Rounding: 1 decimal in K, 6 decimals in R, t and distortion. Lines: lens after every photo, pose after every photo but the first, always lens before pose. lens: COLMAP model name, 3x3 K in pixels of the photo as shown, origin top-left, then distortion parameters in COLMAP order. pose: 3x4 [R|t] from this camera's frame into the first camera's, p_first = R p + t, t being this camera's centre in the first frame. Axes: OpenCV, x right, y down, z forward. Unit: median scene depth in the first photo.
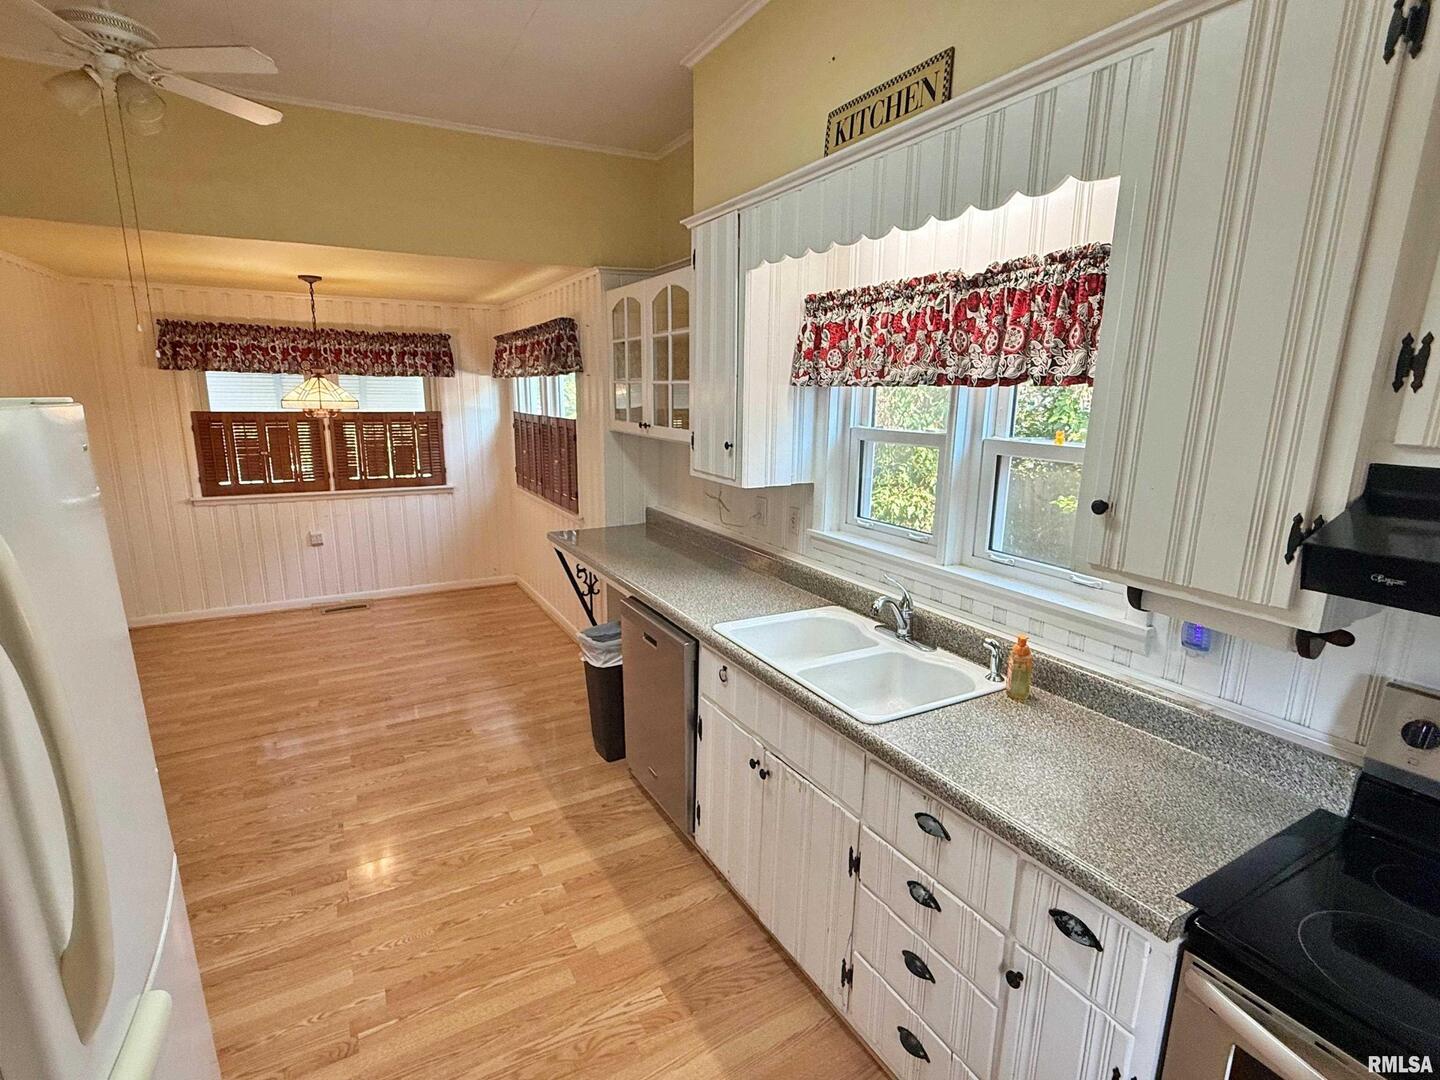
lens RADIAL K [[706.3, 0, 724.2], [0, 706.3, 545.8], [0, 0, 1]] dist [0.002260, 0.000476]
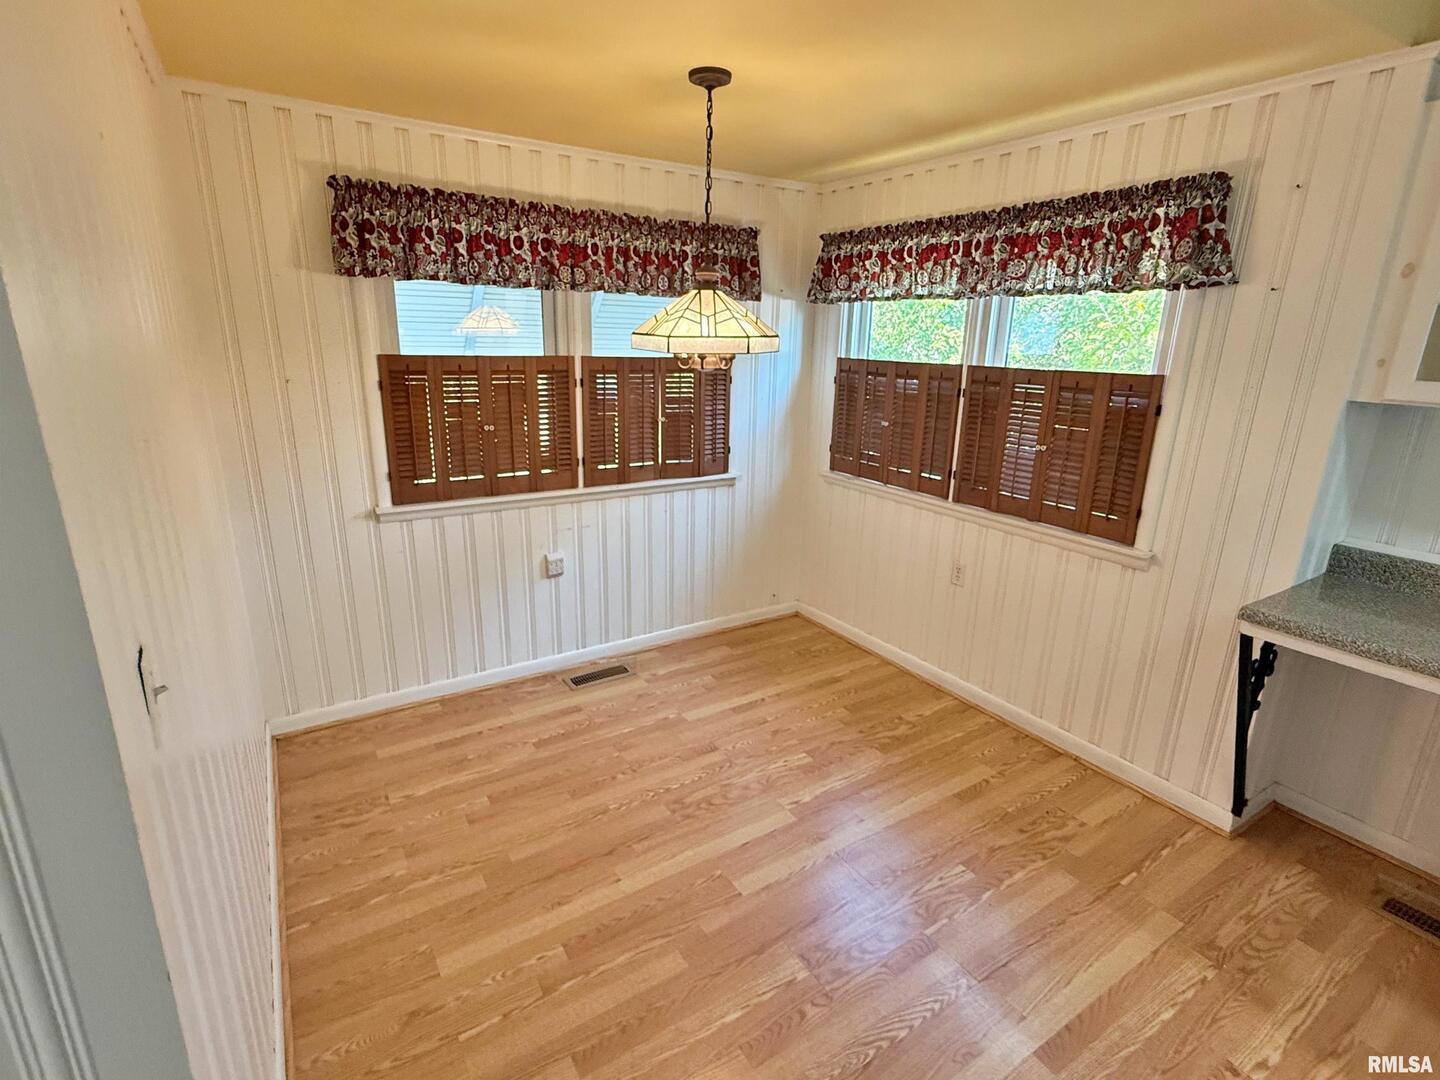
lens RADIAL K [[706.3, 0, 714.4], [0, 706.3, 537.5], [0, 0, 1]] dist [0.002260, 0.000476]
pose [[0.998275, -0.007885, 0.058180, -0.503117], [0.004039, 0.997816, 0.065930, -0.079216], [-0.058573, -0.065582, 0.996127, 0.406584]]
